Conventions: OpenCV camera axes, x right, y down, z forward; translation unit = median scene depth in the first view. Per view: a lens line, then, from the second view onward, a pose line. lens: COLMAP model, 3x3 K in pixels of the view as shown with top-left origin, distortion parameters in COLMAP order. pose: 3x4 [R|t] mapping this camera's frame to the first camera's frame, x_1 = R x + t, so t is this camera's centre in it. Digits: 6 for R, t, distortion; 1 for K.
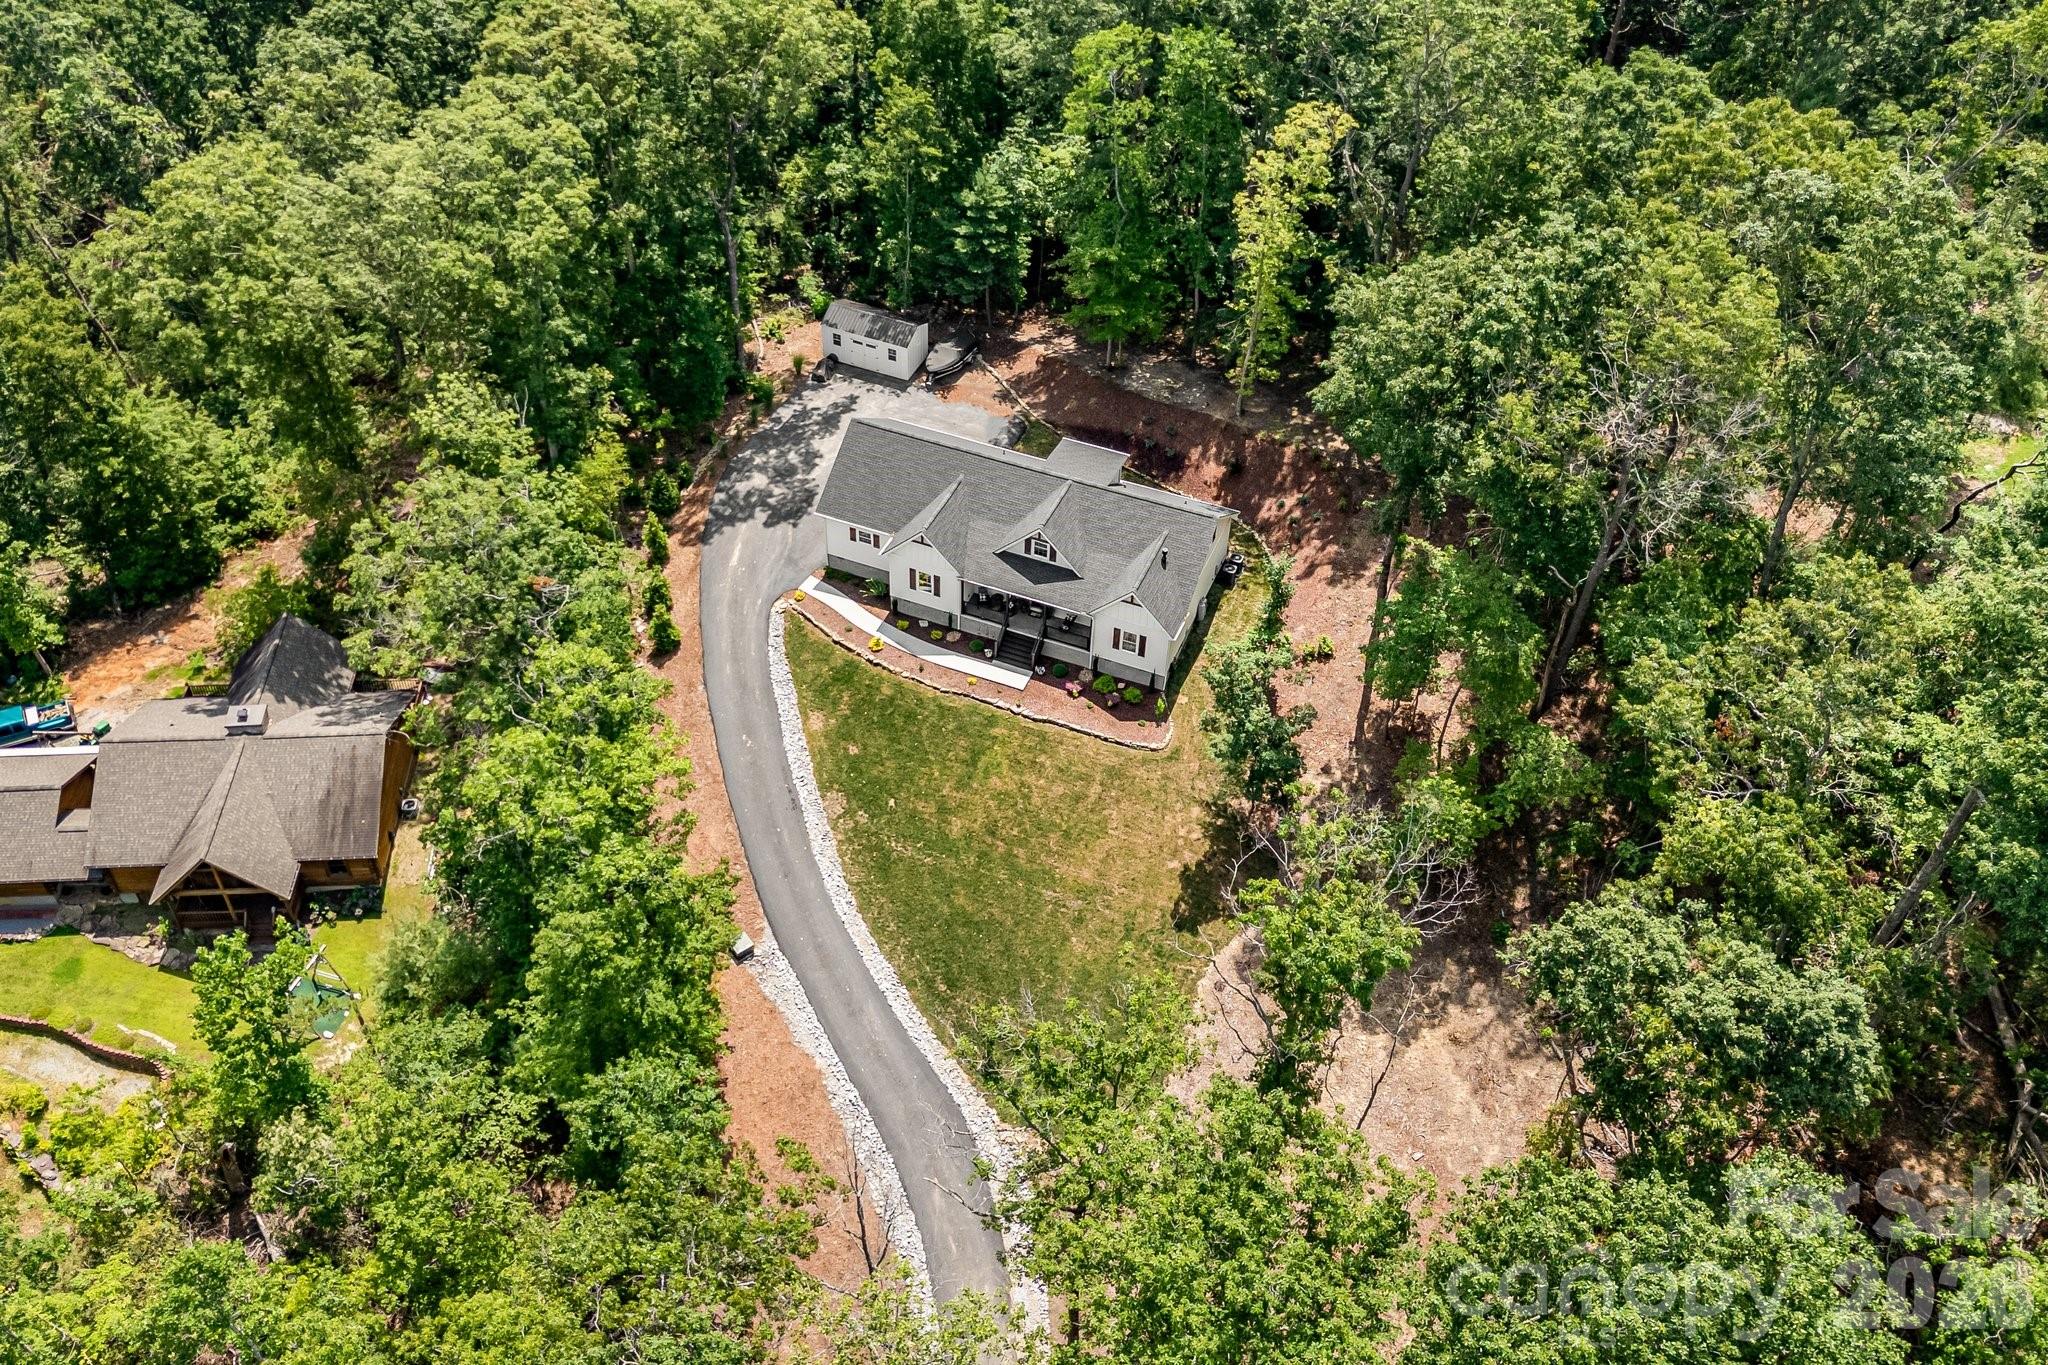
lens RADIAL K [[1806.9, 0, 1016.8], [0, 1806.9, 663.7], [0, 0, 1]] dist [0.185943, -0.307758]
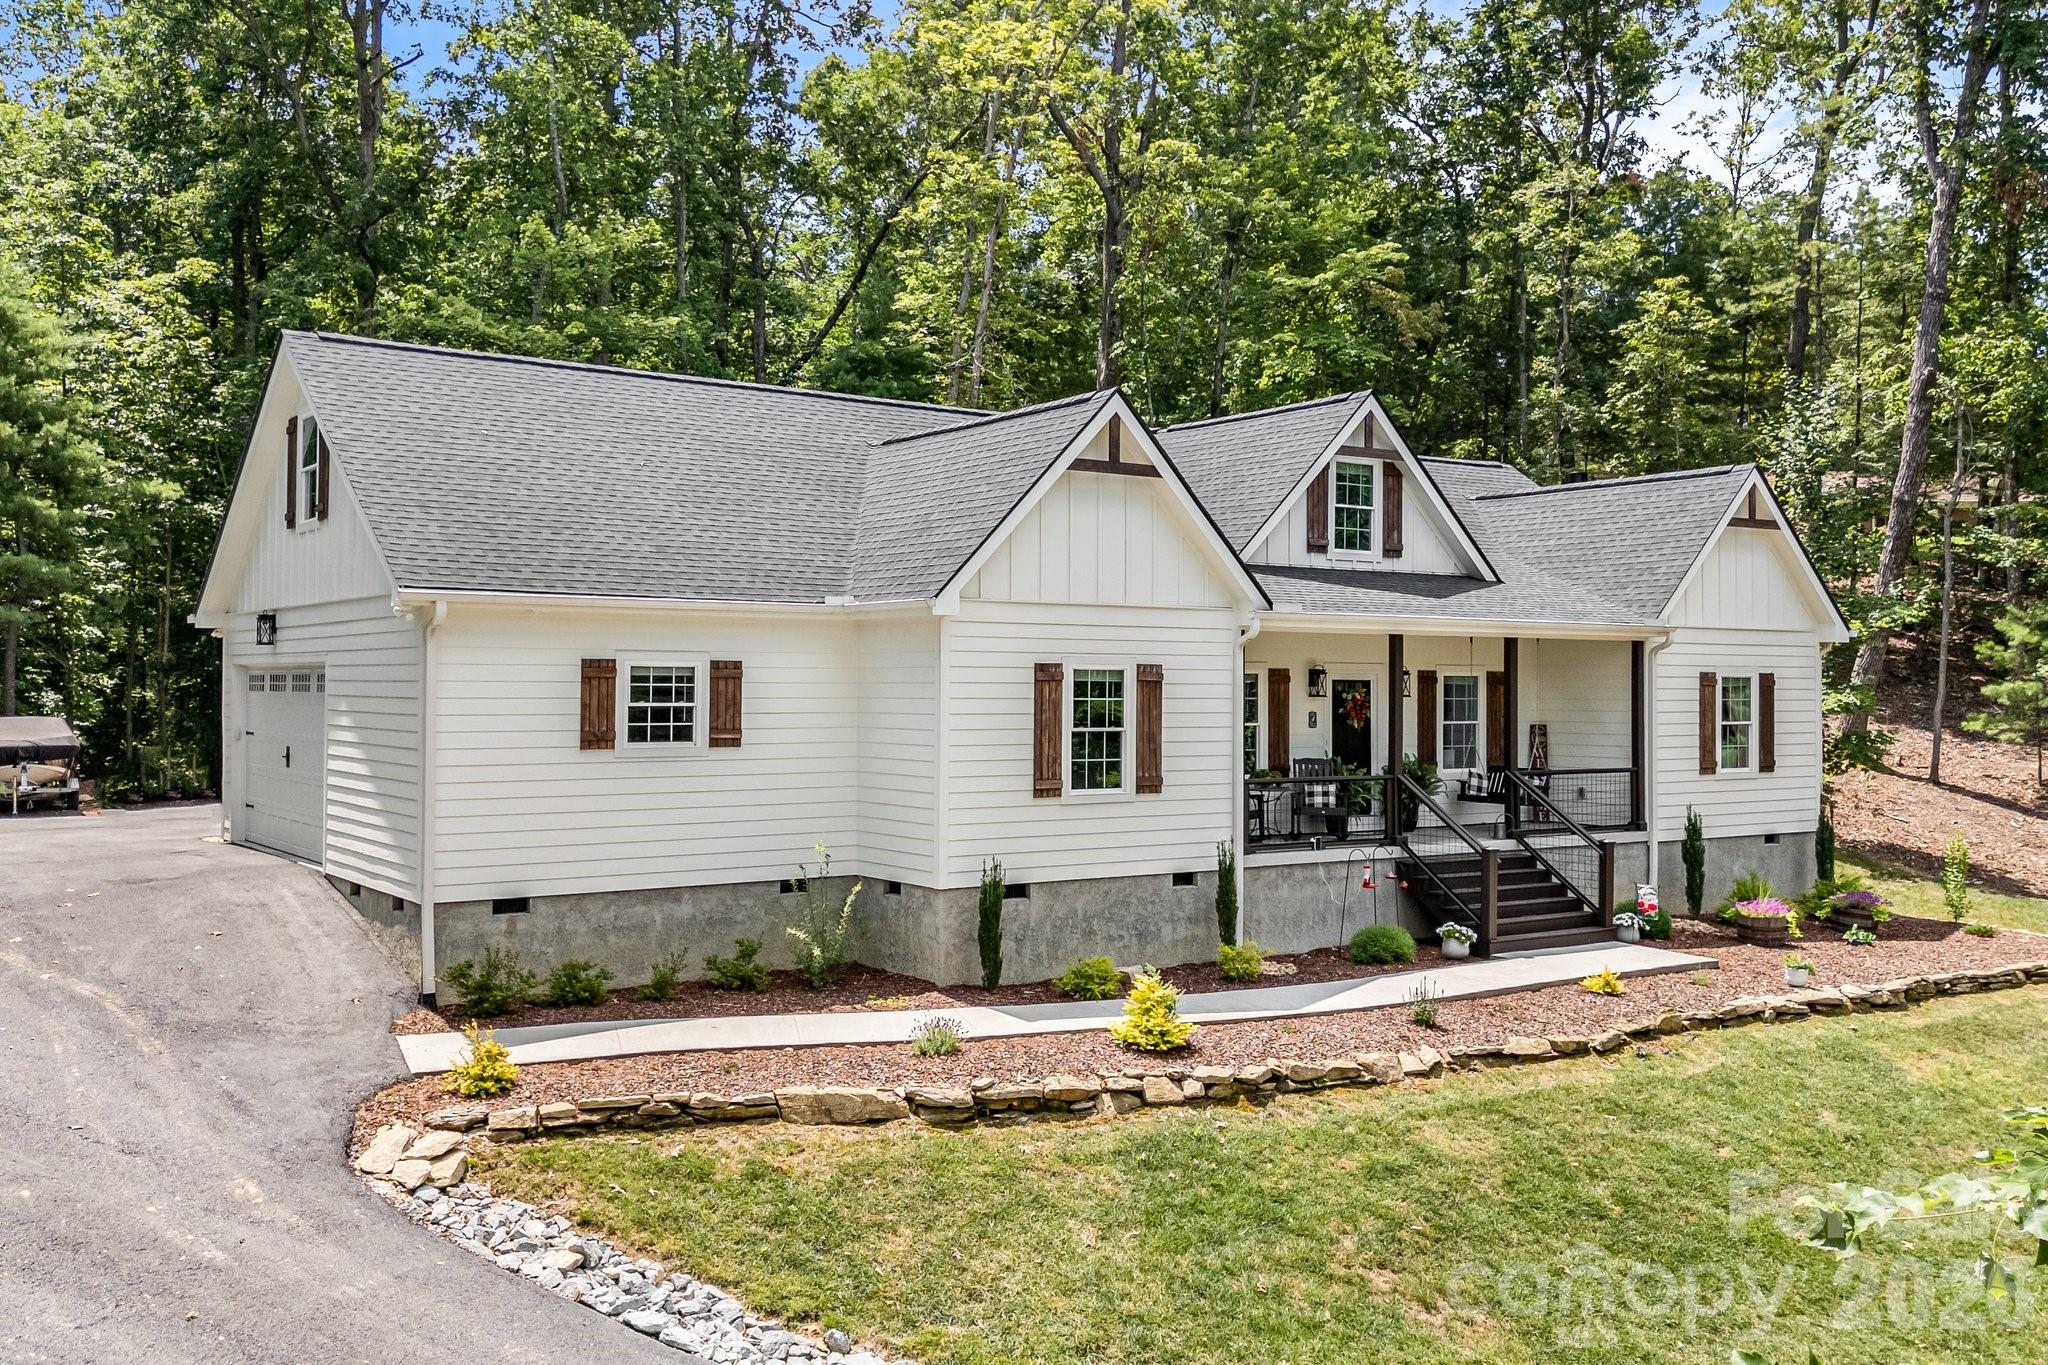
lens RADIAL K [[1802.1, 0, 1019.6], [0, 1802.1, 664.9], [0, 0, 1]] dist [0.200886, -0.553075]
pose [[0.545366, -0.015727, 0.838051, -0.230442], [0.582564, 0.725976, -0.365483, 0.020116], [-0.602657, 0.687540, 0.405085, 0.920881]]
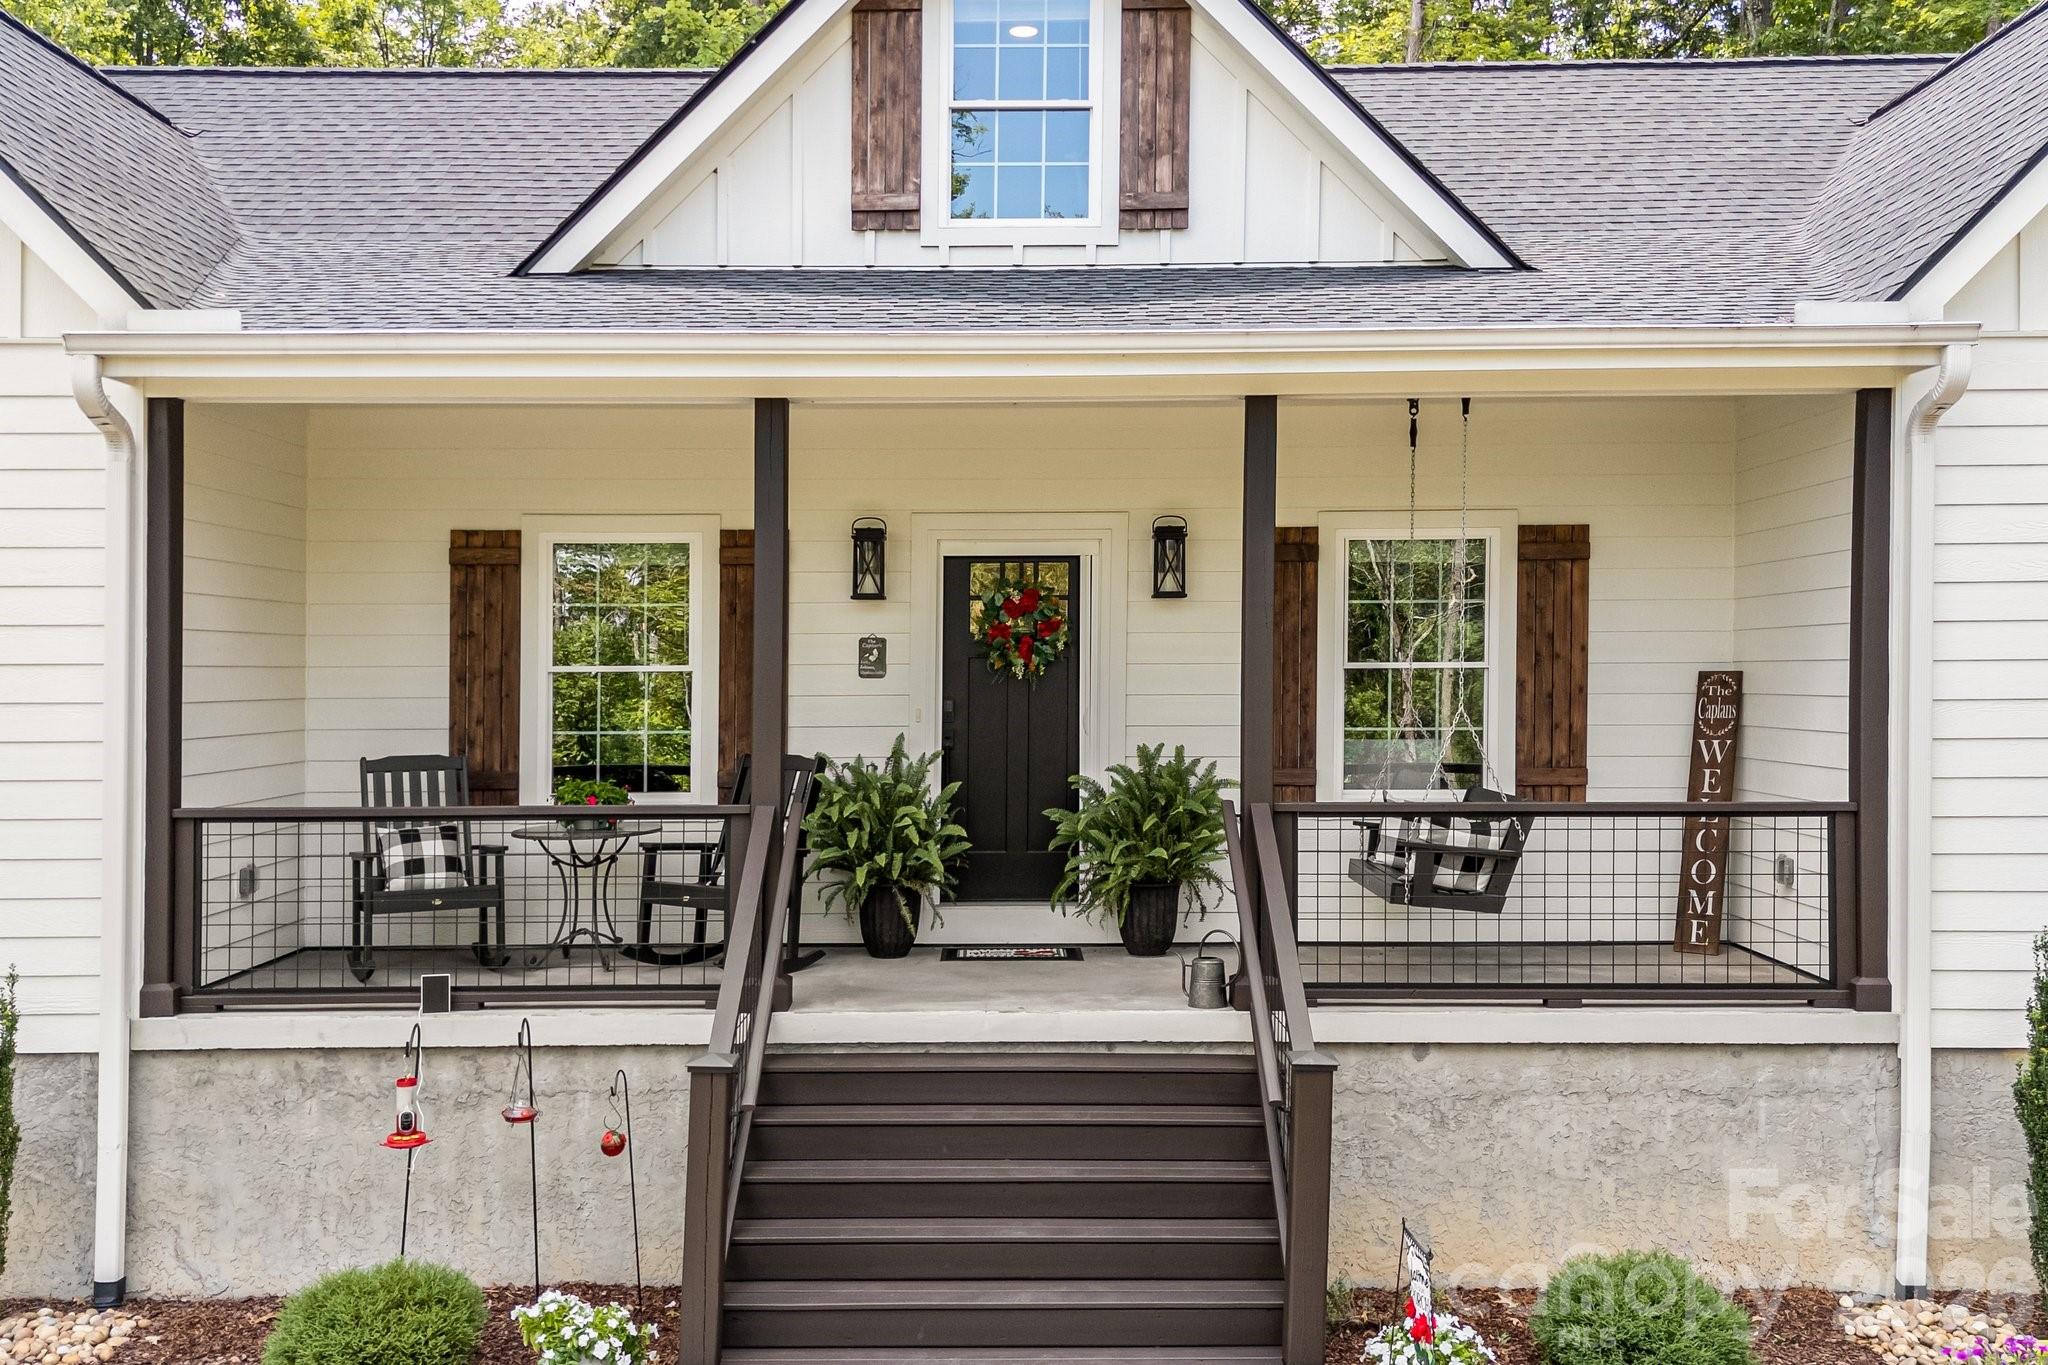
lens RADIAL K [[1802.1, 0, 1019.6], [0, 1802.1, 664.9], [0, 0, 1]] dist [0.200886, -0.553075]
pose [[0.928065, -0.028285, 0.371342, -0.024940], [0.275878, 0.722028, -0.634482, 0.022934], [-0.250173, 0.691285, 0.677892, 0.934619]]
